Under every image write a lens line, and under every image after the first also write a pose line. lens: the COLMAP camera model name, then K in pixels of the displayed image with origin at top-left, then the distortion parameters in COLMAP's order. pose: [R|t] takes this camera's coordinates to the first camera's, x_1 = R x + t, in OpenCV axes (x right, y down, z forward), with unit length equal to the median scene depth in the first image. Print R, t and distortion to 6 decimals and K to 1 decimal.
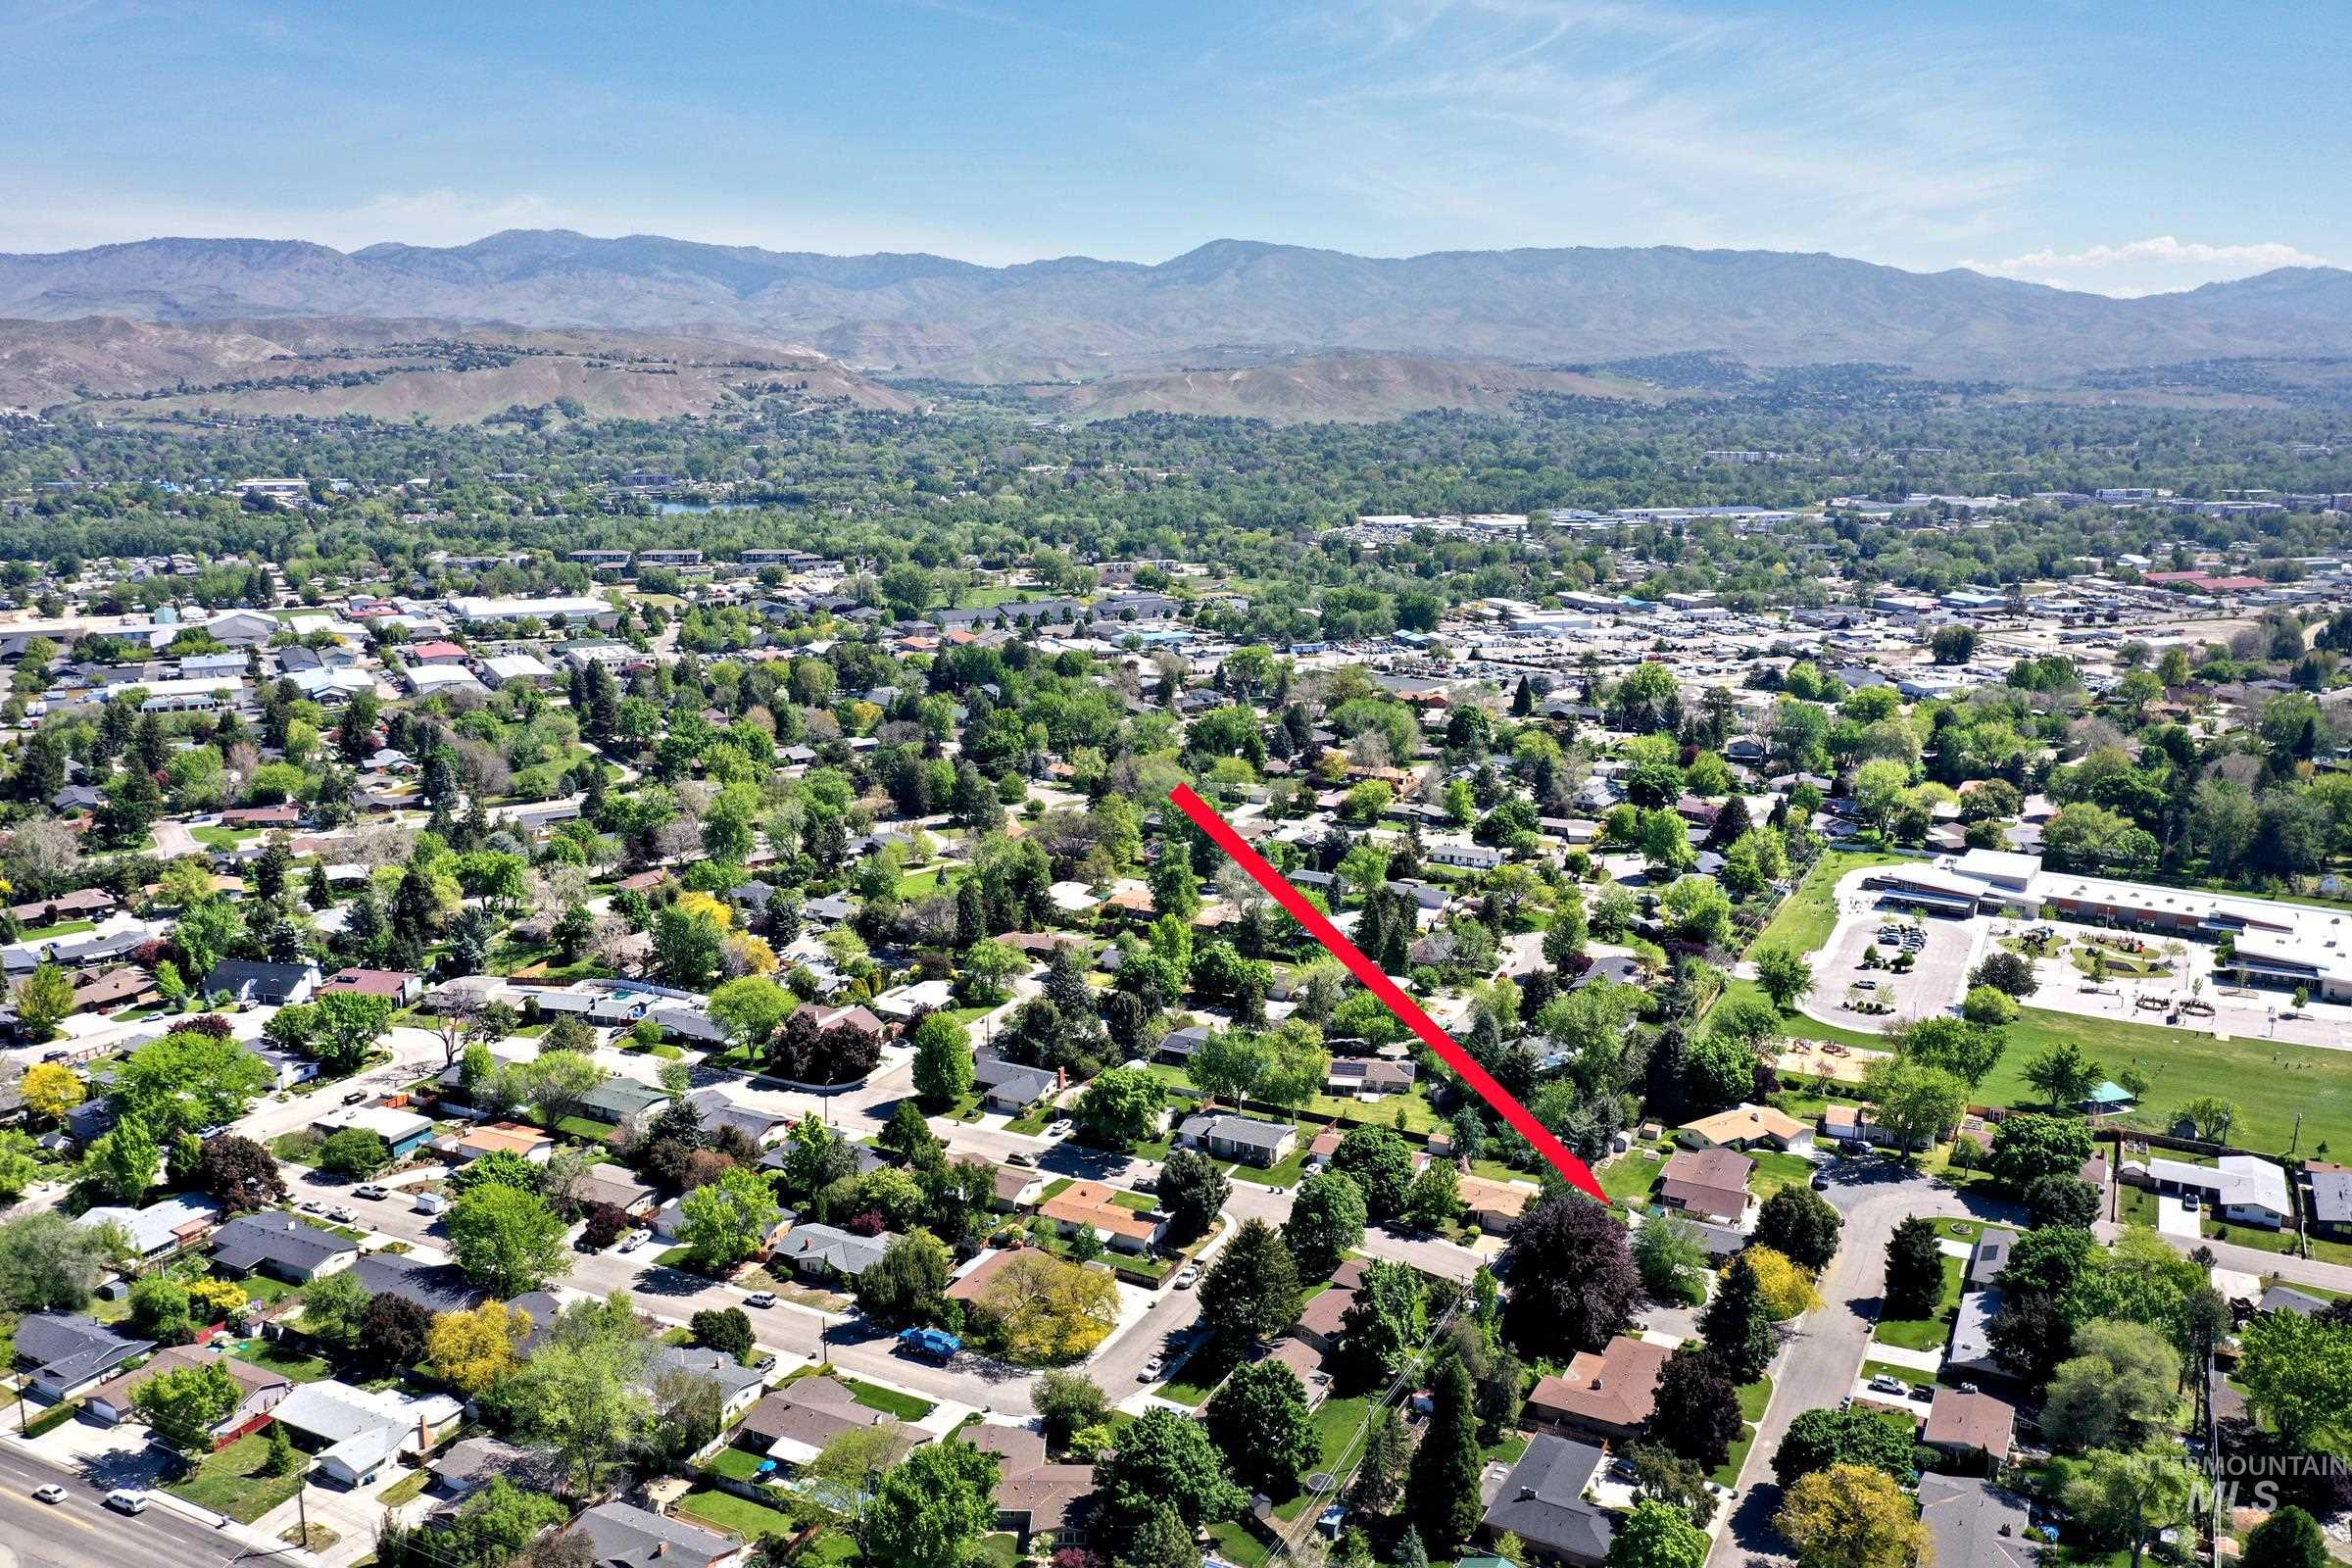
lens RADIAL K [[1874.8, 0, 1171.0], [0, 1874.8, 791.6], [0, 0, 1]] dist [0.019121, 0.009424]
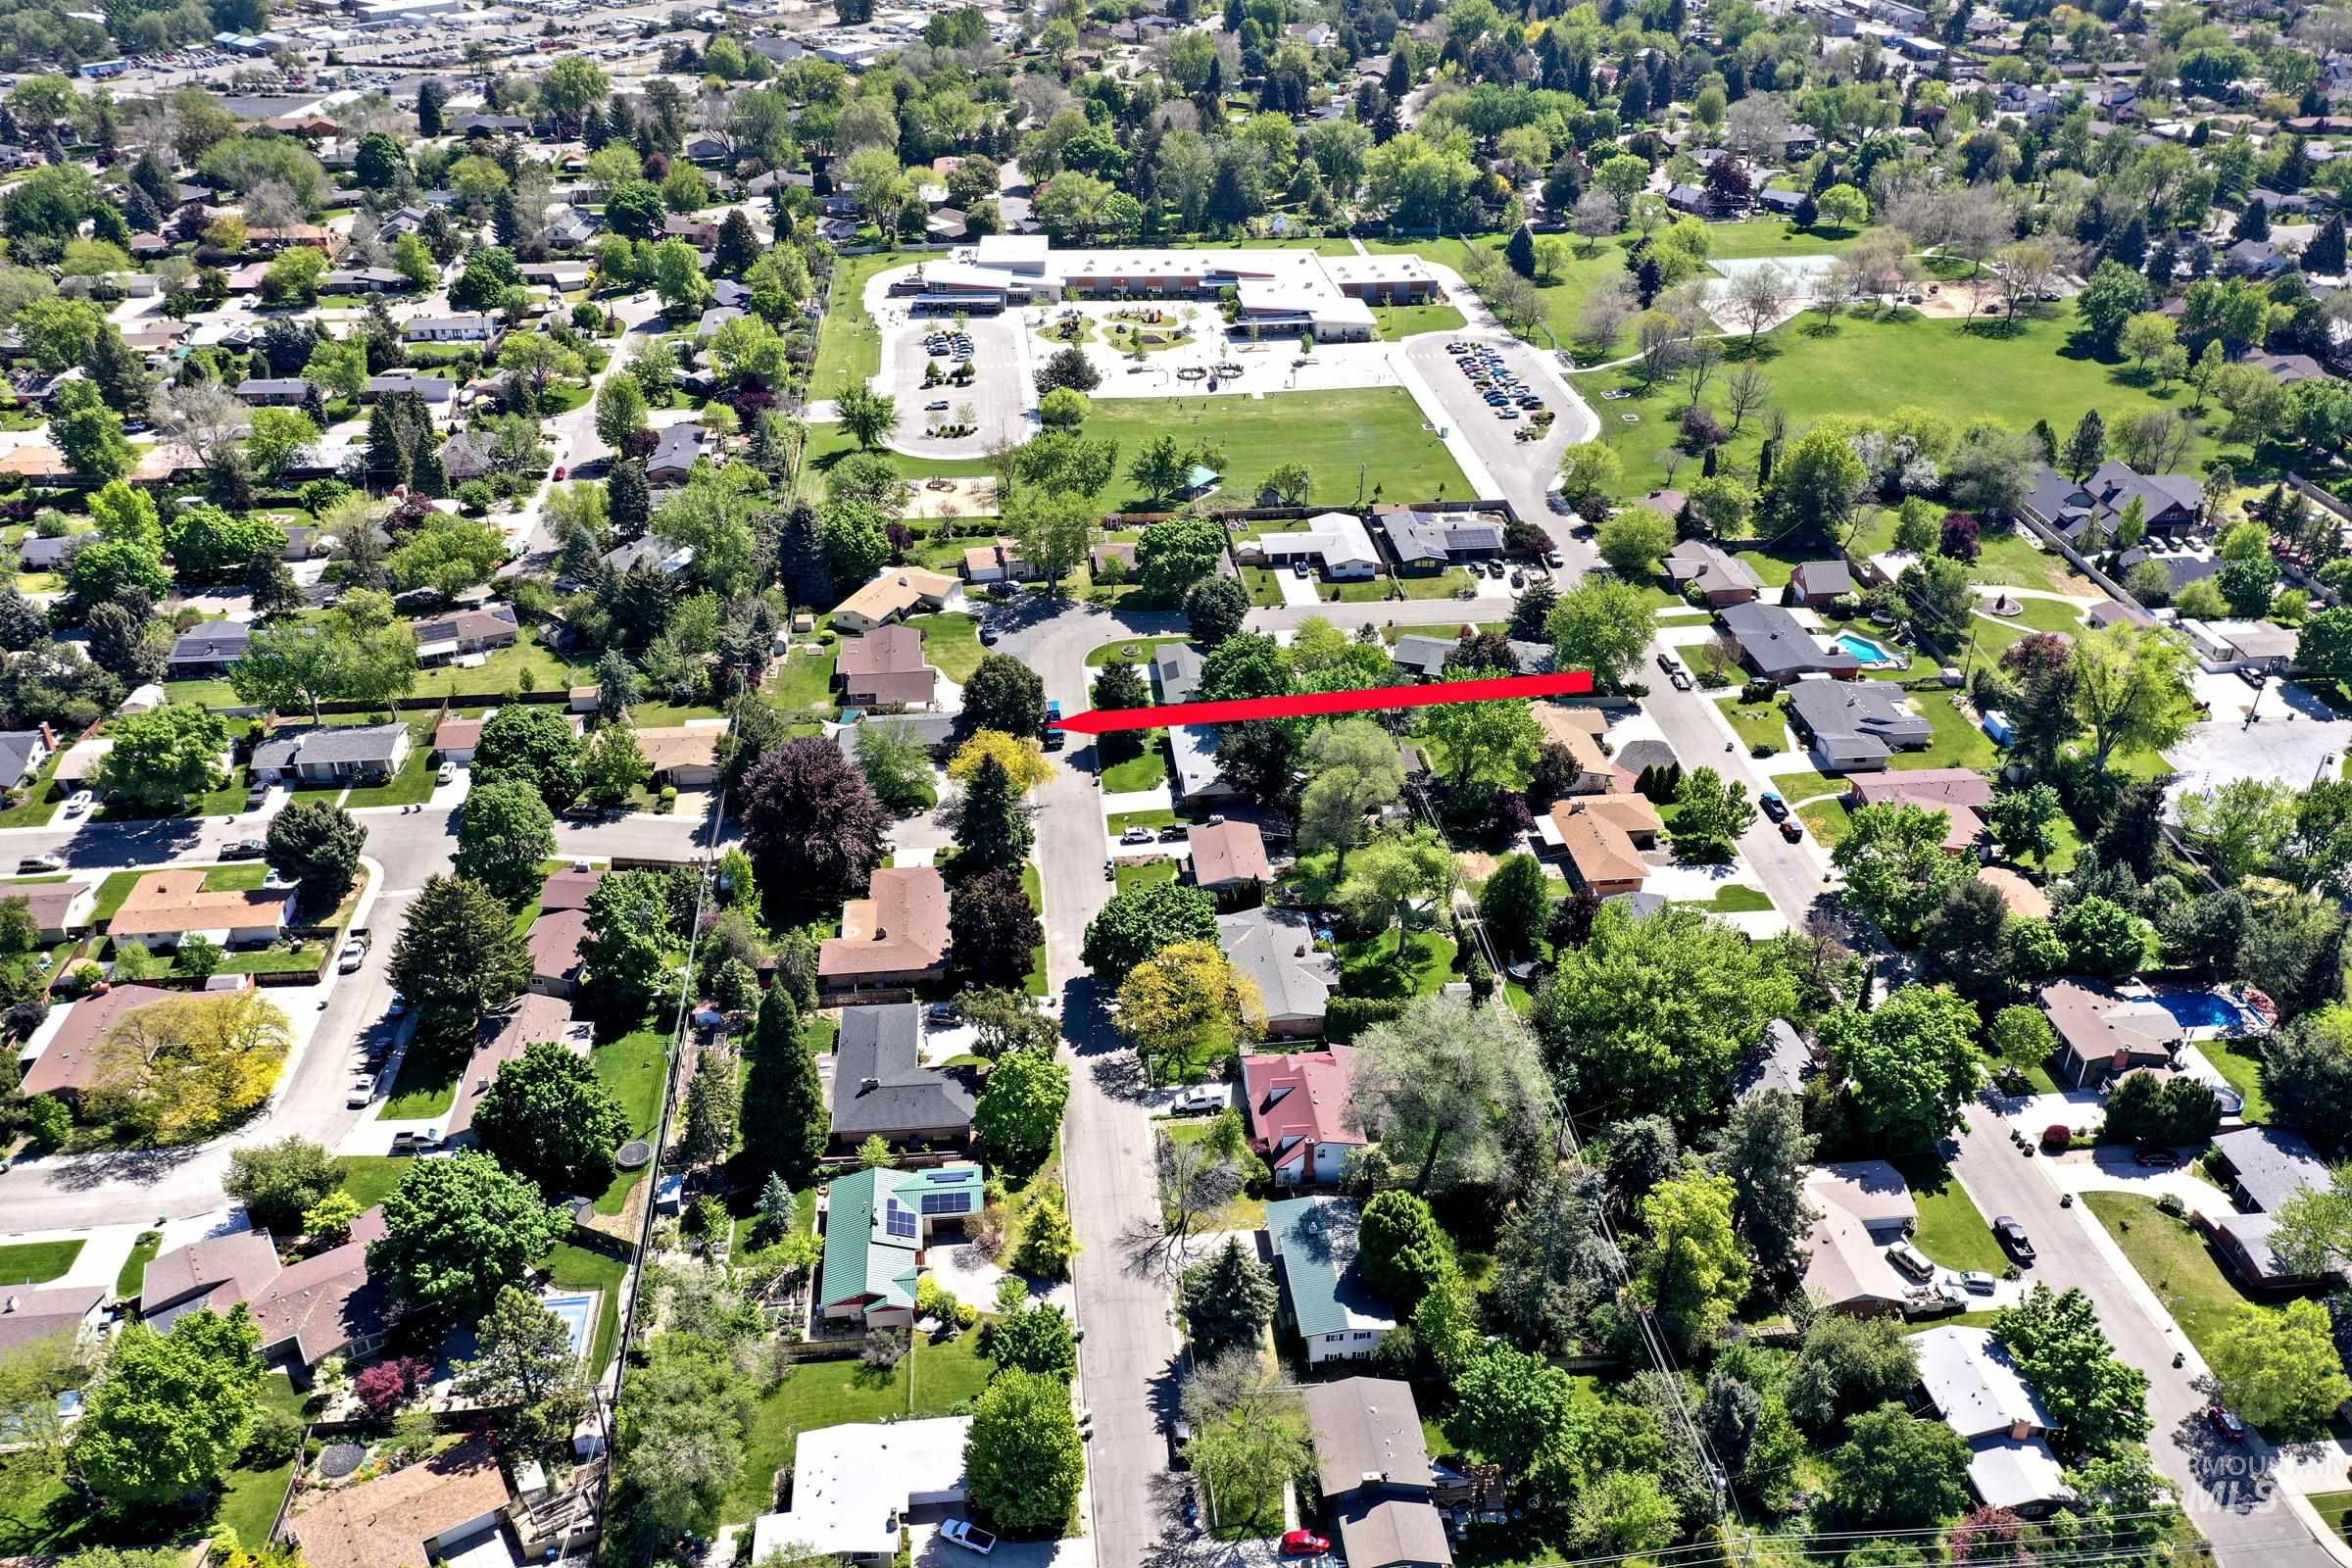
lens RADIAL K [[1874.8, 0, 1165.7], [0, 1874.8, 774.5], [0, 0, 1]] dist [0.019121, 0.009424]
pose [[0.832963, -0.279502, 0.477547, -0.042441], [0.121590, 0.934407, 0.334812, -0.026882], [-0.539804, -0.220821, 0.812311, 0.114969]]
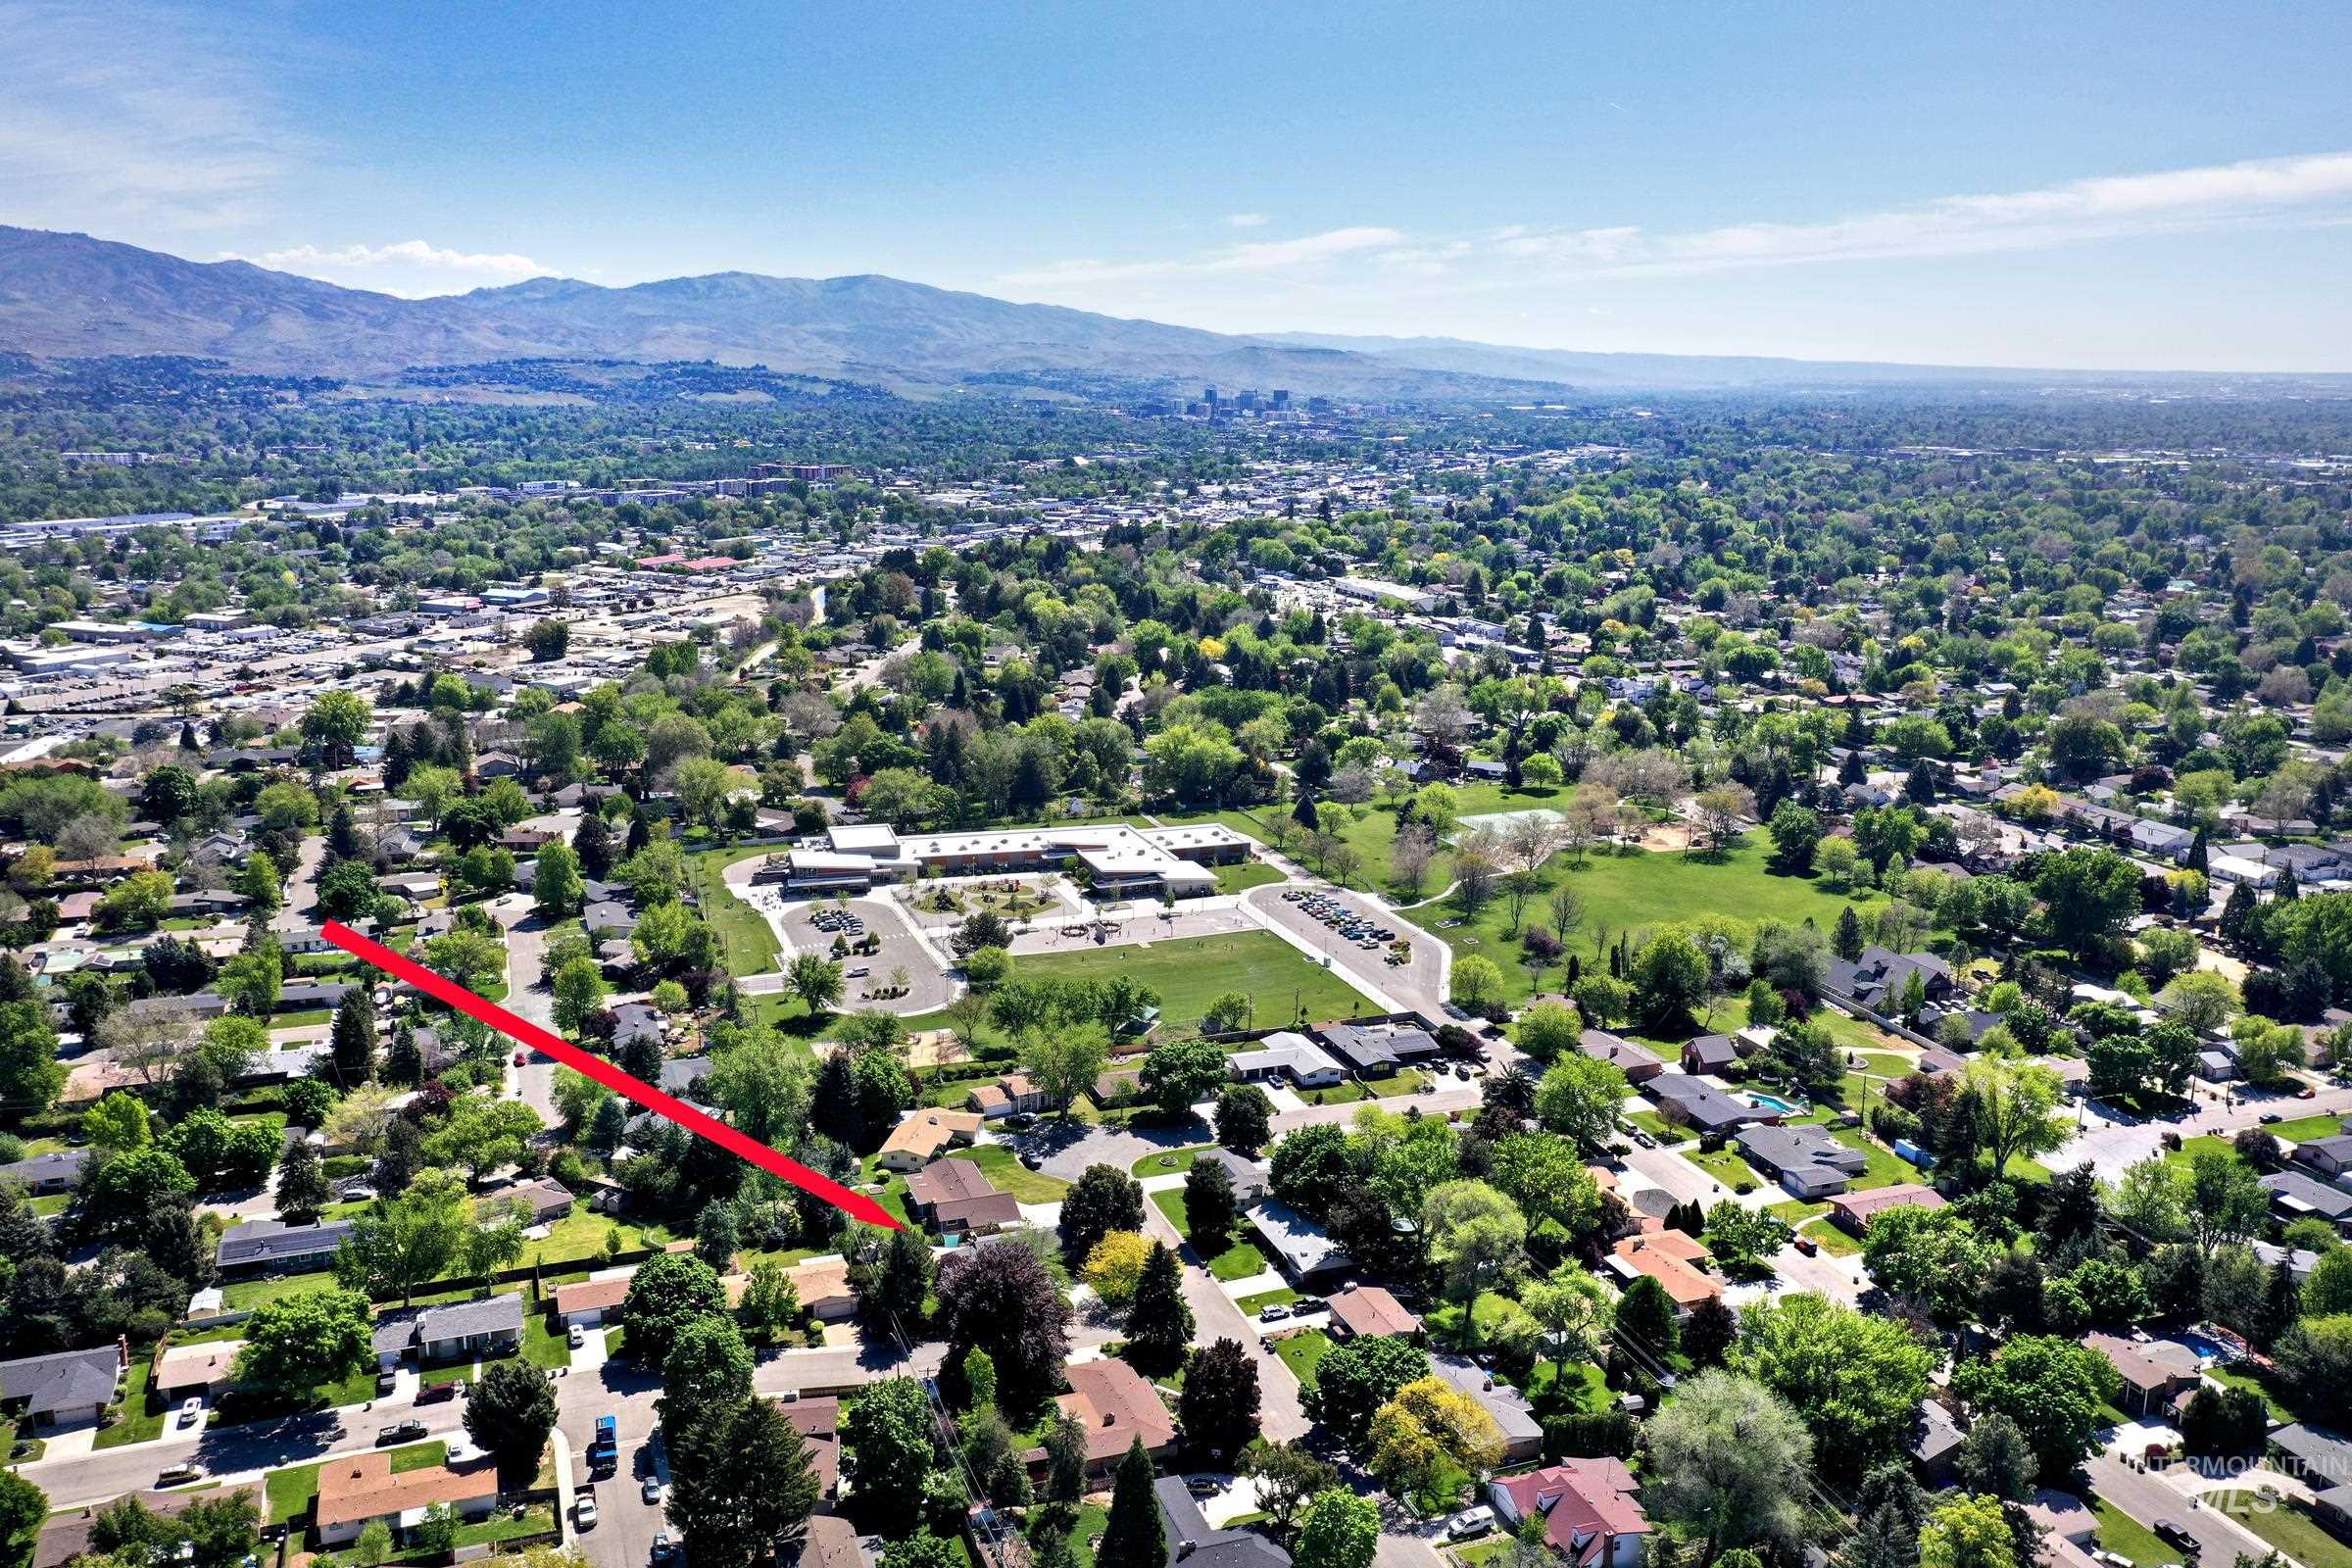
lens RADIAL K [[1874.8, 0, 1168.3], [0, 1874.8, 787.1], [0, 0, 1]] dist [0.019121, 0.009424]
pose [[0.670374, -0.154150, 0.725835, -0.233592], [0.154353, 0.985756, 0.066792, -0.037300], [-0.725792, 0.067259, 0.684618, 0.170463]]
